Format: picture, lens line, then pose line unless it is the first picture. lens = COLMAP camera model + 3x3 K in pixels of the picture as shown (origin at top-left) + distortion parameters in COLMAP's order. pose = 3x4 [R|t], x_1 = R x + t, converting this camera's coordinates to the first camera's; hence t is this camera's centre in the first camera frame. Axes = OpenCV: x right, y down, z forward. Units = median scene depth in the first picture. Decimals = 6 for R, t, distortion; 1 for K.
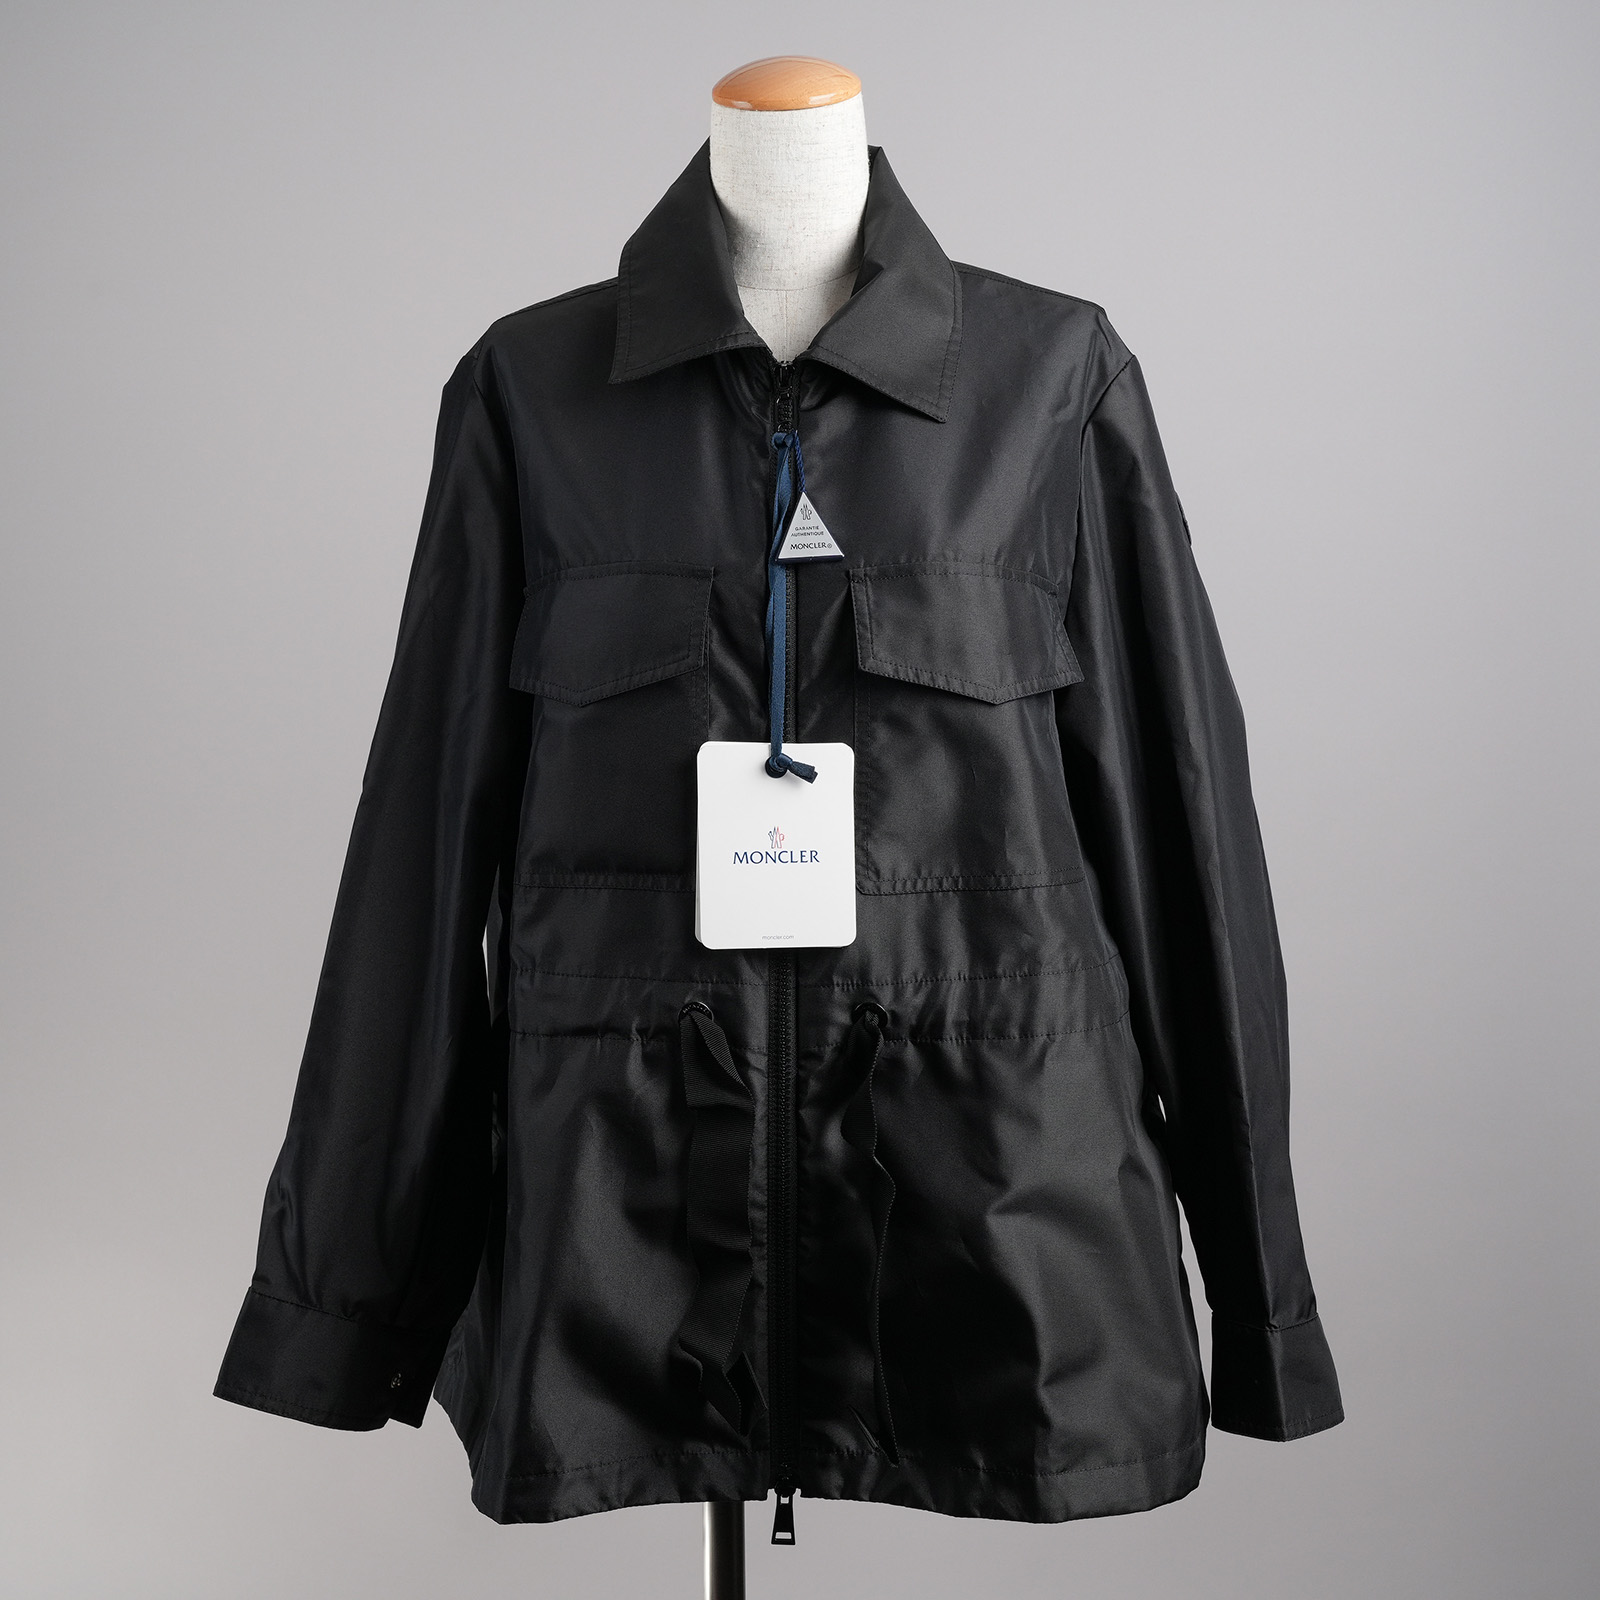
lens RADIAL K [[2500.3, 0, 793.7], [0, 2500.3, 804.3], [0, 0, 1]] dist [-0.004598, 0.000000]
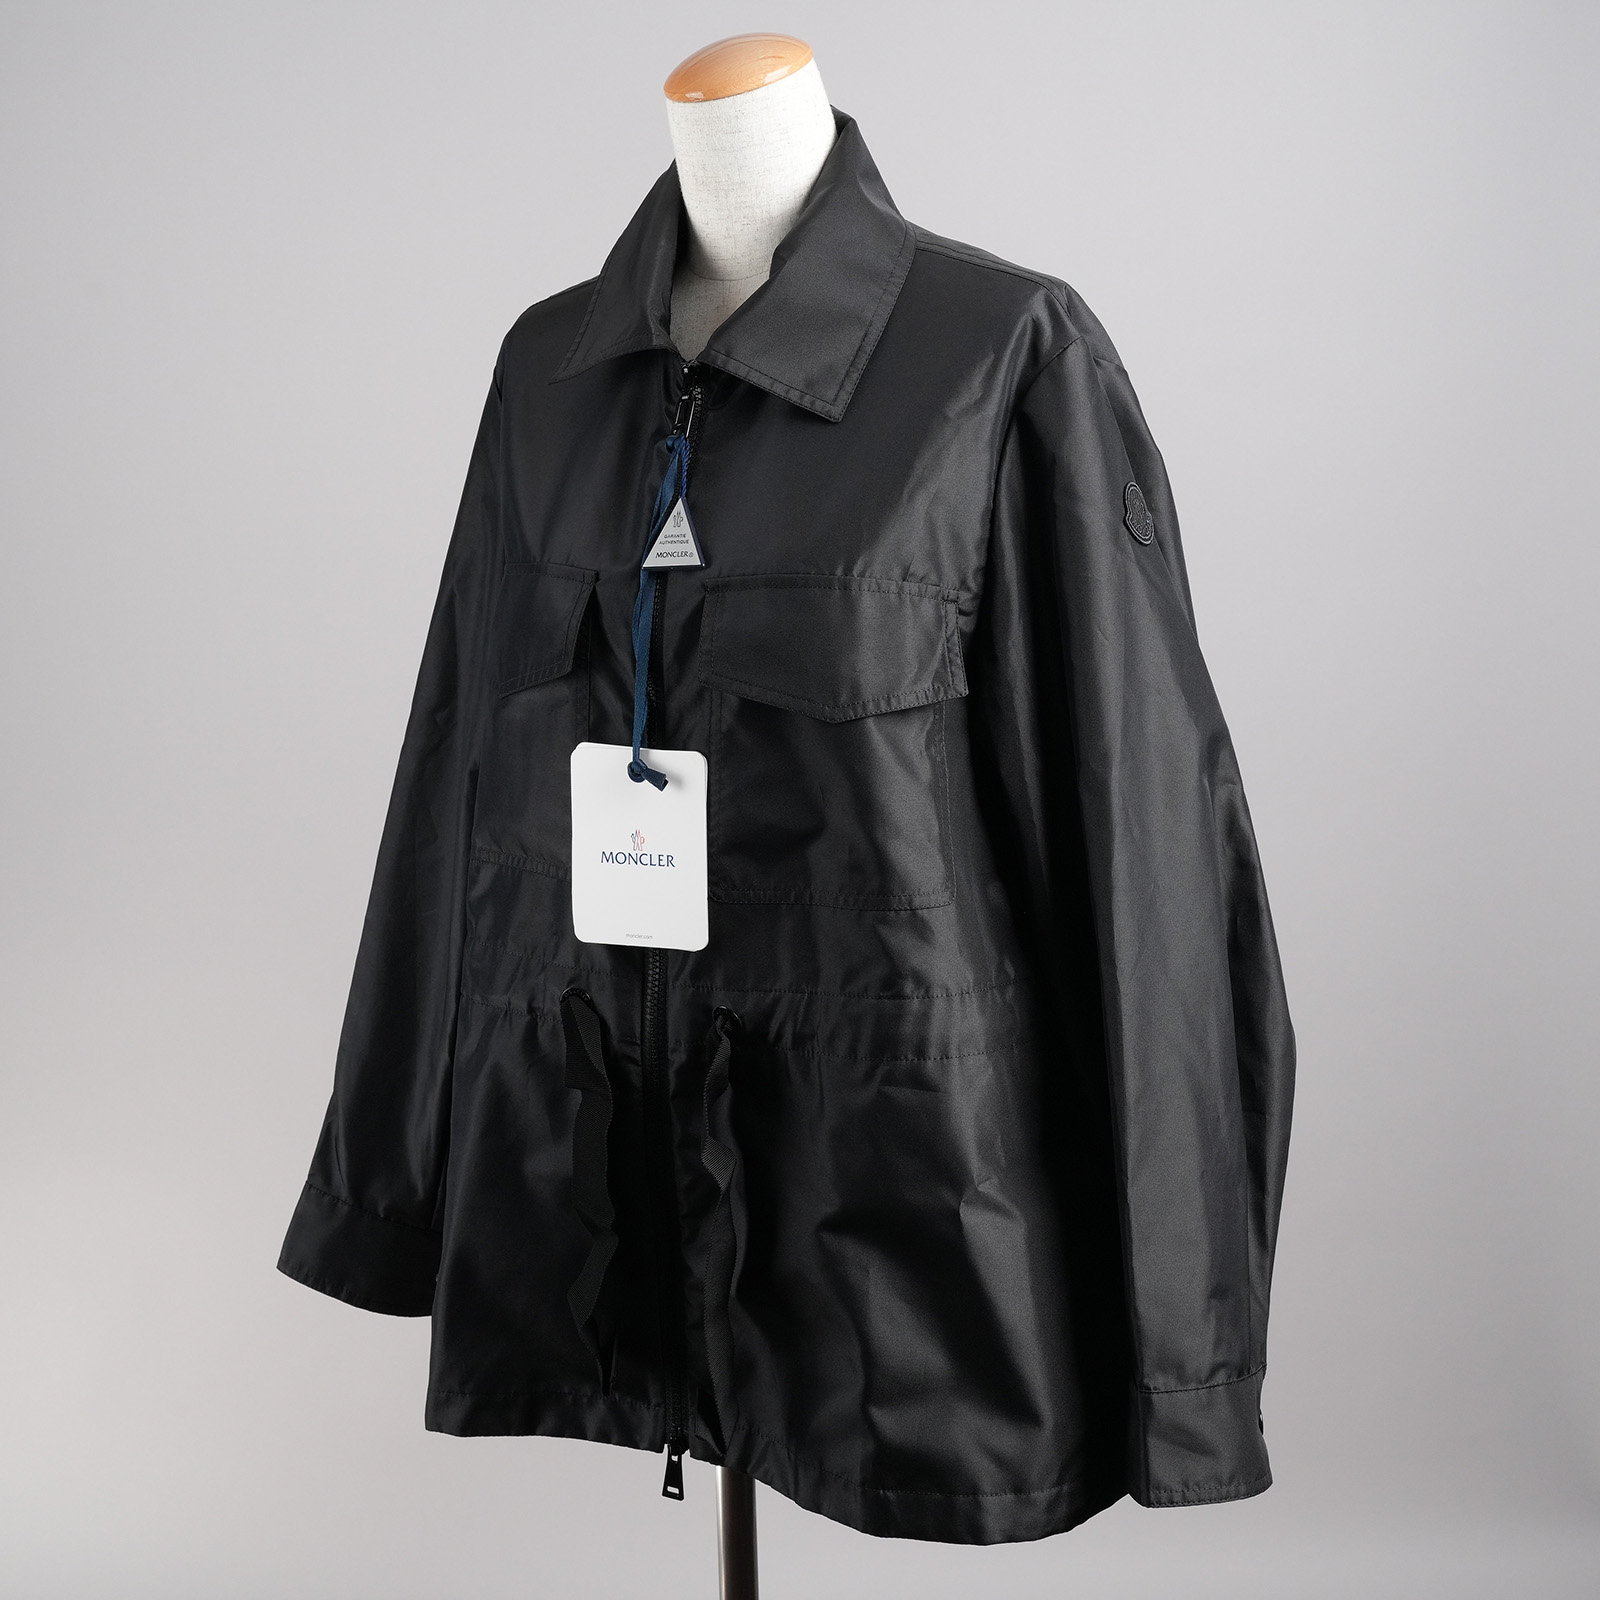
lens RADIAL K [[2500.3, 0, 809.8], [0, 2500.3, 830.9], [0, 0, 1]] dist [-0.004598, 0.000000]
pose [[0.889112, 0.072623, -0.451892, 0.504230], [-0.019926, 0.992537, 0.120306, -0.112012], [0.457256, -0.097961, 0.883923, 0.120443]]
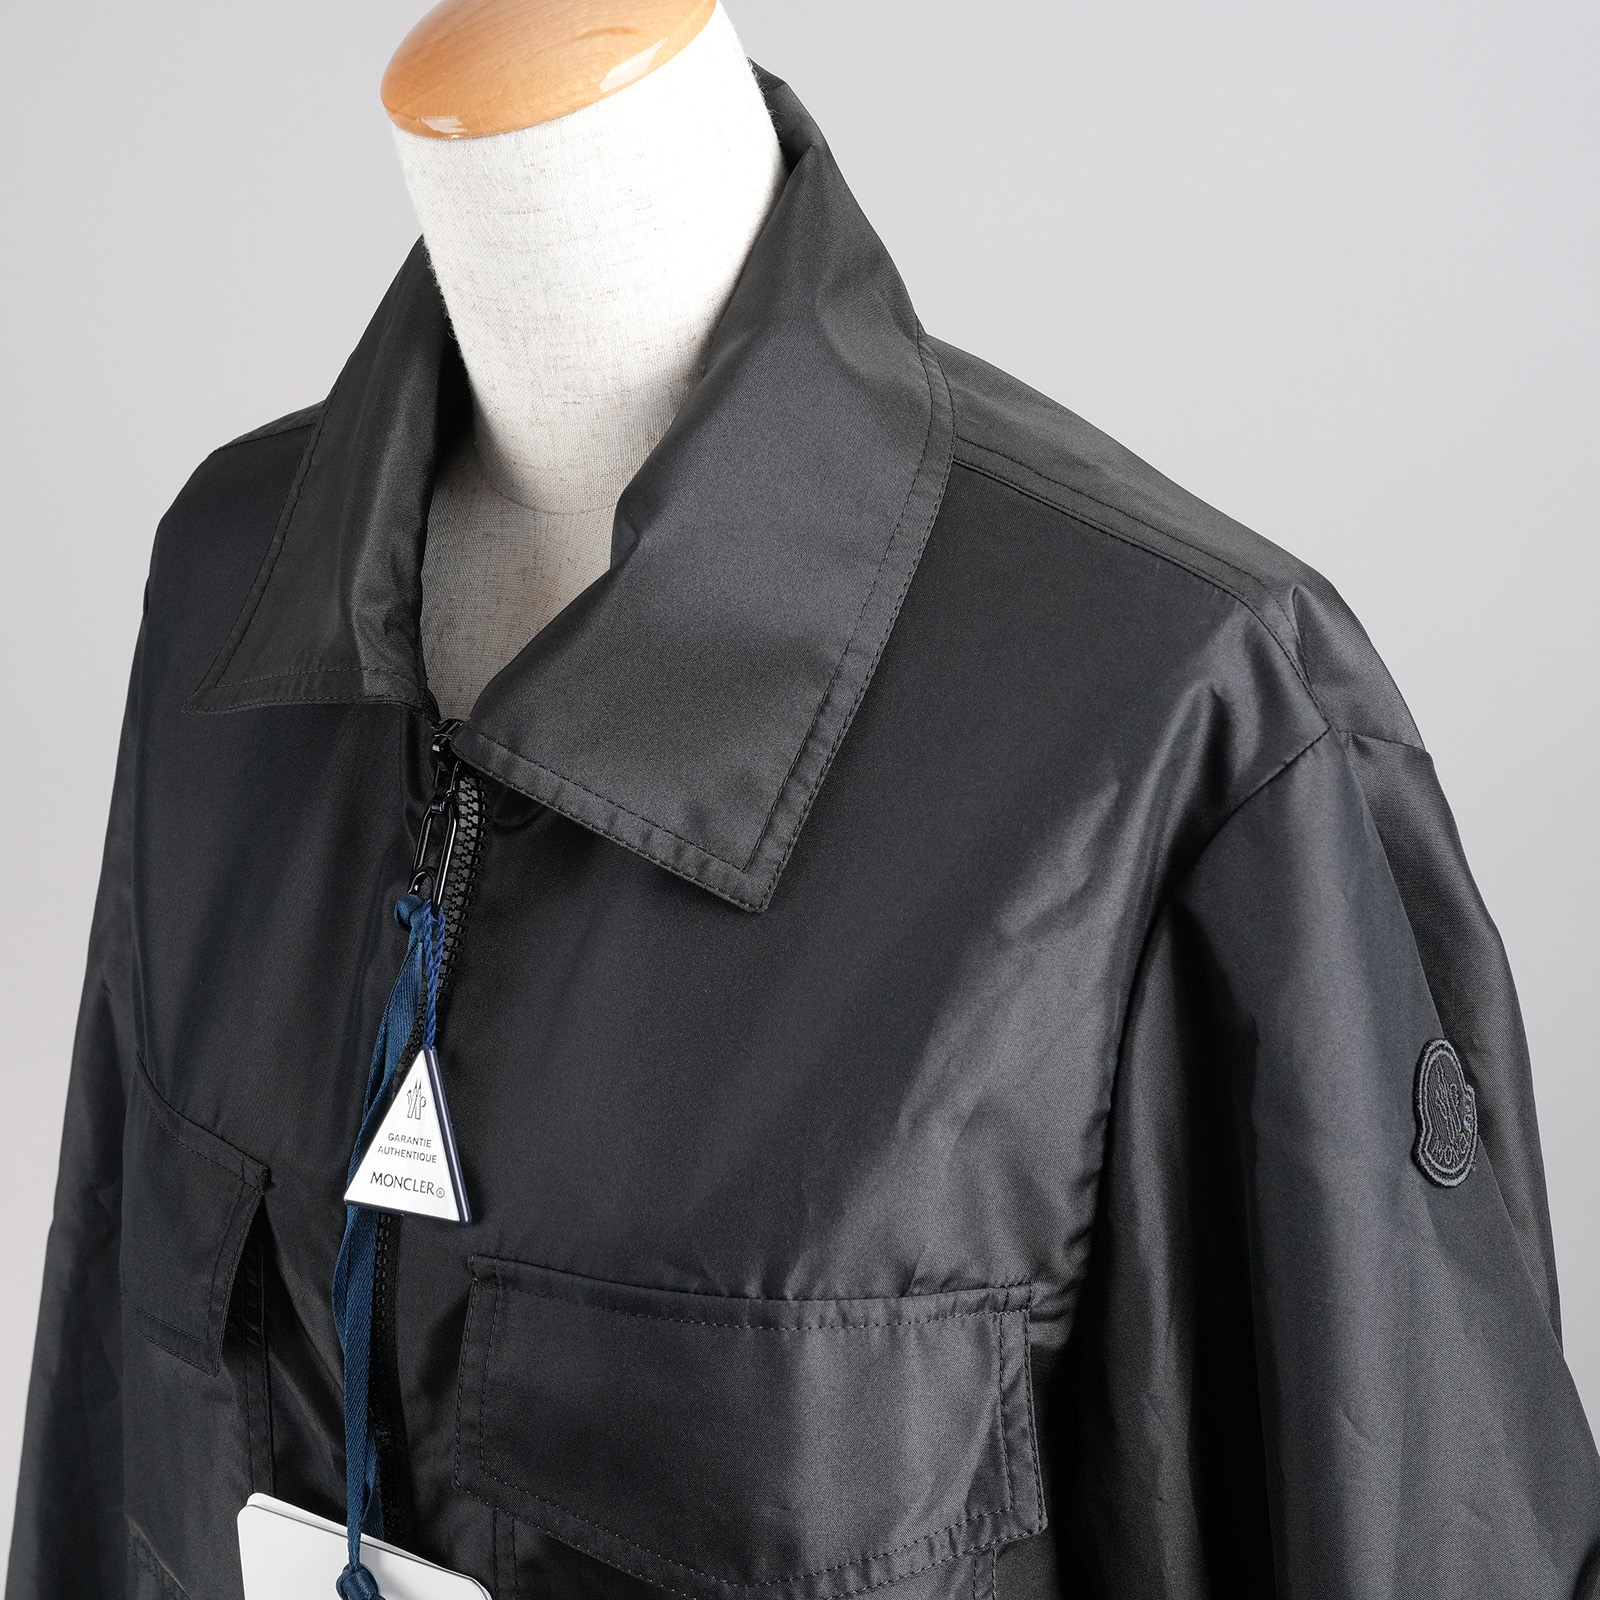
lens RADIAL K [[2500.3, 0, 804.5], [0, 2500.3, 807.2], [0, 0, 1]] dist [-0.004598, 0.000000]
pose [[0.848672, 0.161961, -0.503511, 0.280775], [-0.004460, 0.954121, 0.299389, -0.298794], [0.528900, -0.251837, 0.810458, 0.664992]]
